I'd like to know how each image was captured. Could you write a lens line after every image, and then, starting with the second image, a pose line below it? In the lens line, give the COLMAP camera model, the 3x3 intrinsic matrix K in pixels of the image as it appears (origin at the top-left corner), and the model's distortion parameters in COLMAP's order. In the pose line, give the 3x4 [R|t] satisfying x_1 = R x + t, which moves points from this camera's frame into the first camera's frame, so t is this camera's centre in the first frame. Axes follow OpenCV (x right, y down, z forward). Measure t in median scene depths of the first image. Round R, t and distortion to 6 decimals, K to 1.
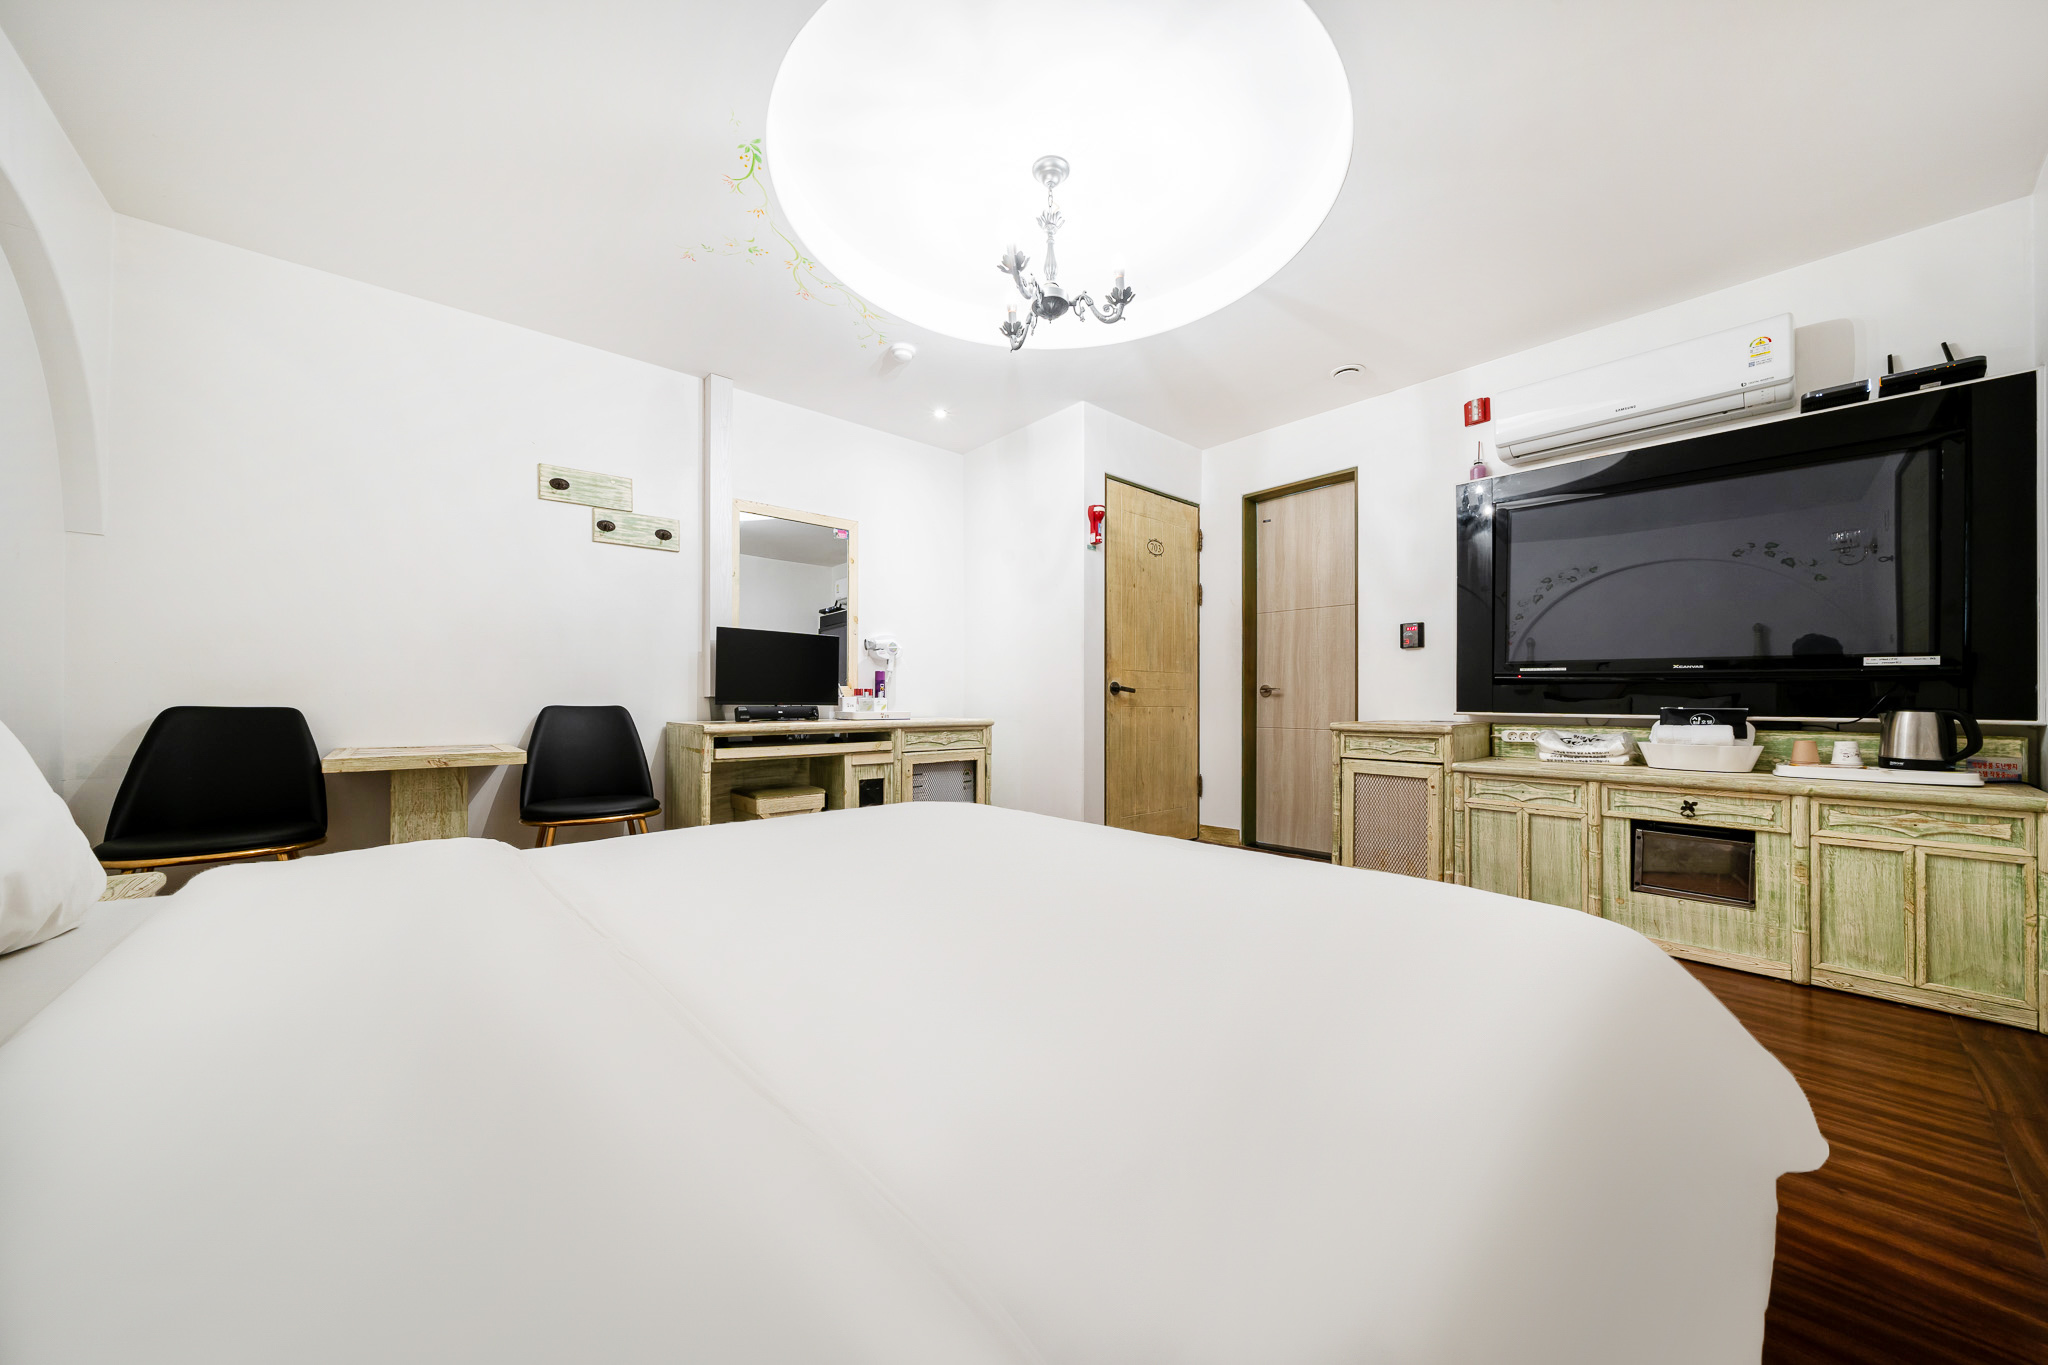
lens RADIAL K [[700.9, 0, 1031.1], [0, 700.9, 702.8], [0, 0, 1]] dist [-0.001768, -0.000122]
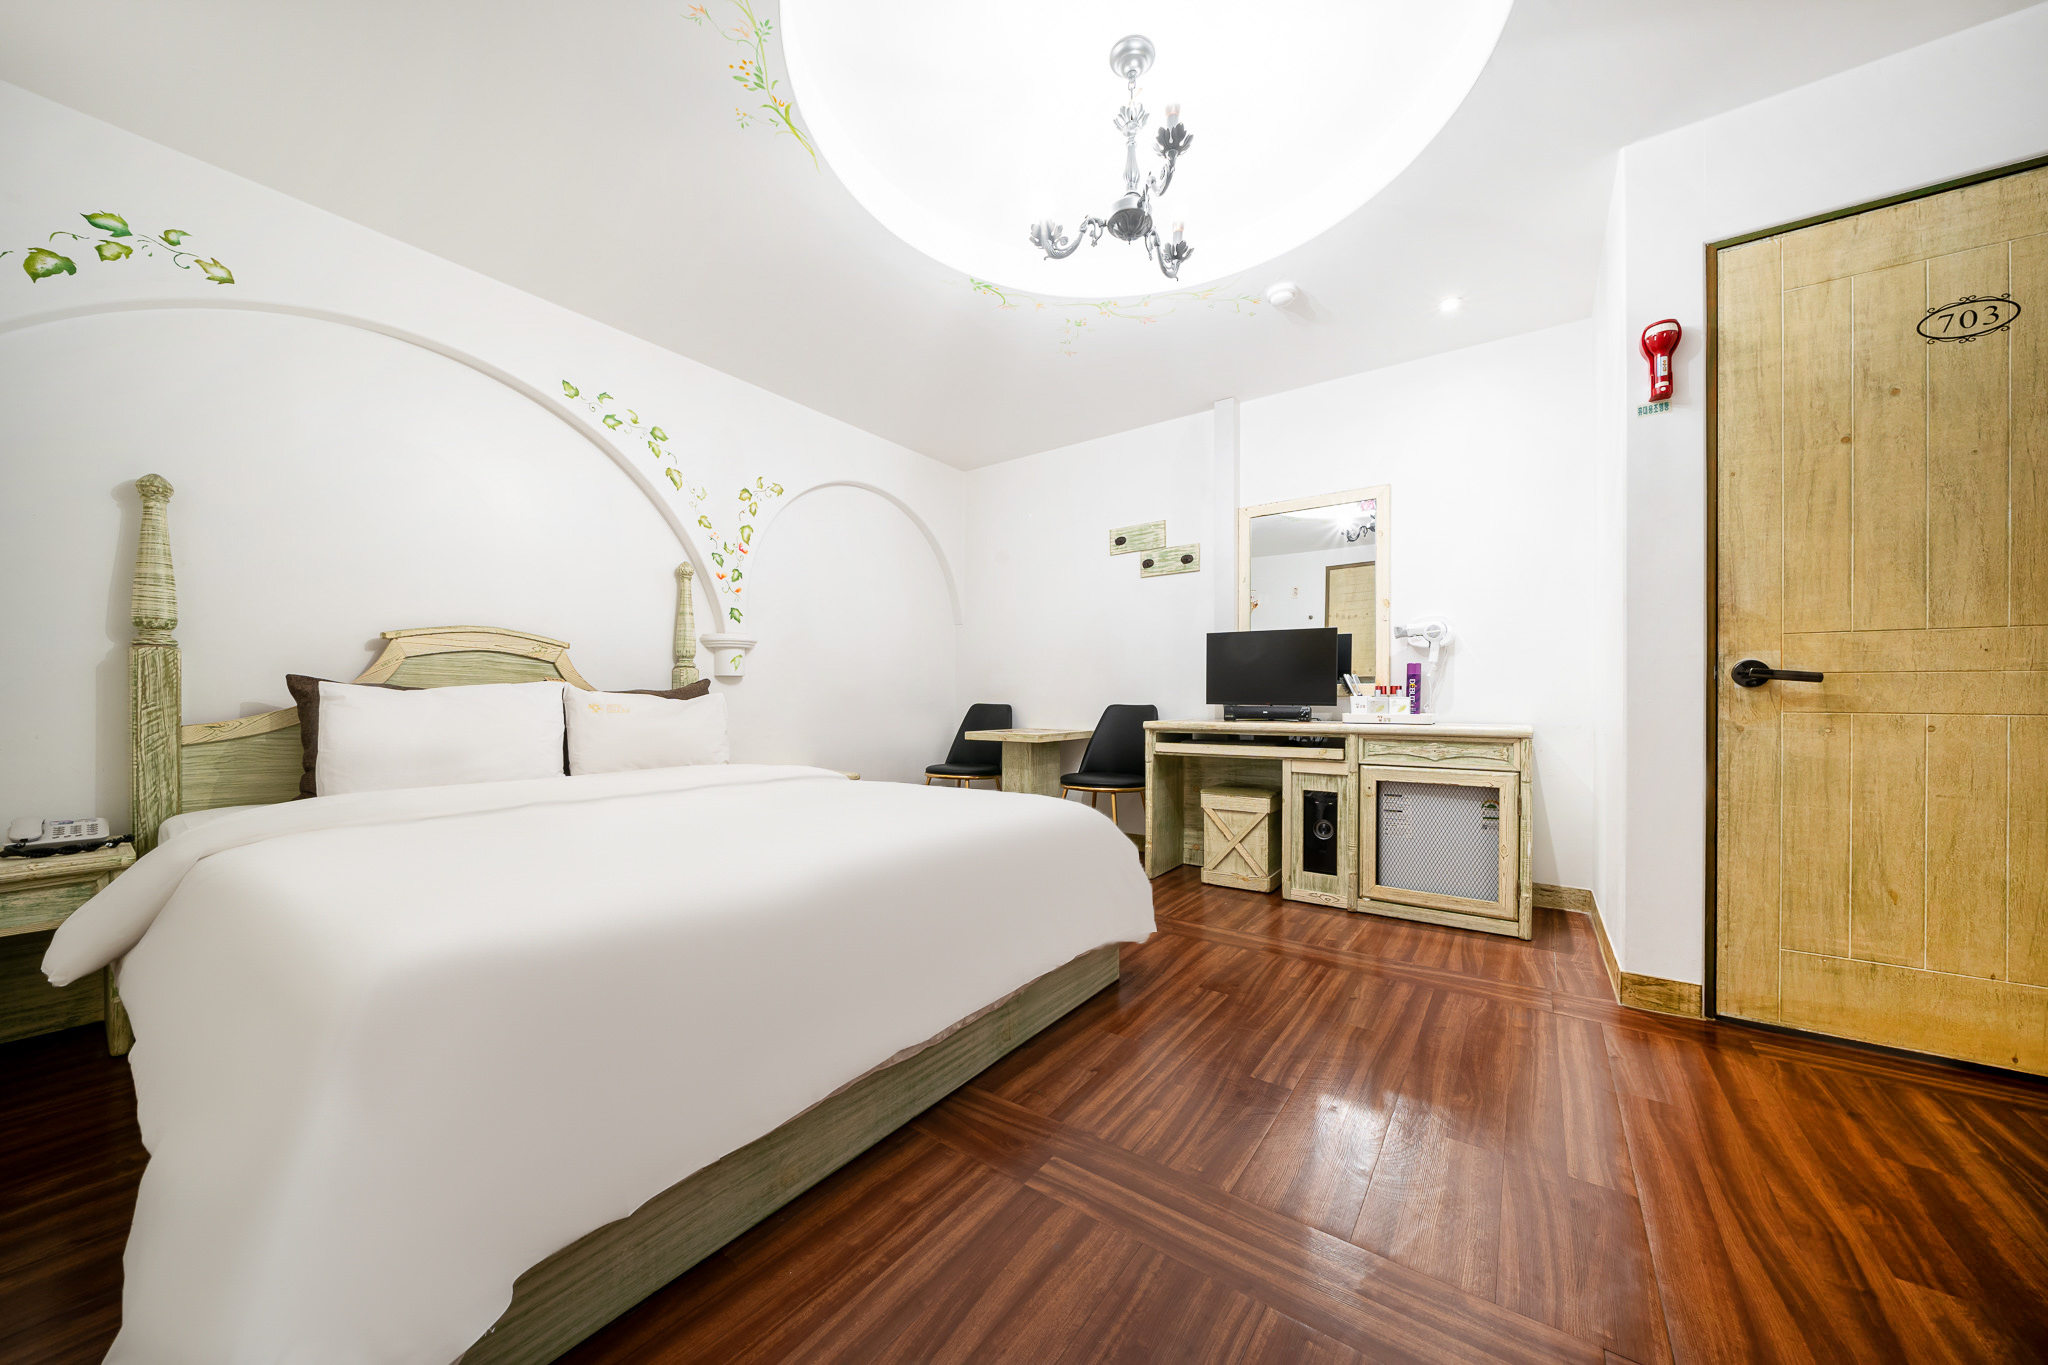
lens RADIAL K [[700.9, 0, 1031.1], [0, 700.9, 702.8], [0, 0, 1]] dist [-0.001768, -0.000122]
pose [[0.225505, 0.001200, -0.974241, 0.412805], [-0.002570, 0.999996, 0.000637, 0.000283], [0.974239, 0.002360, 0.225507, 0.356943]]
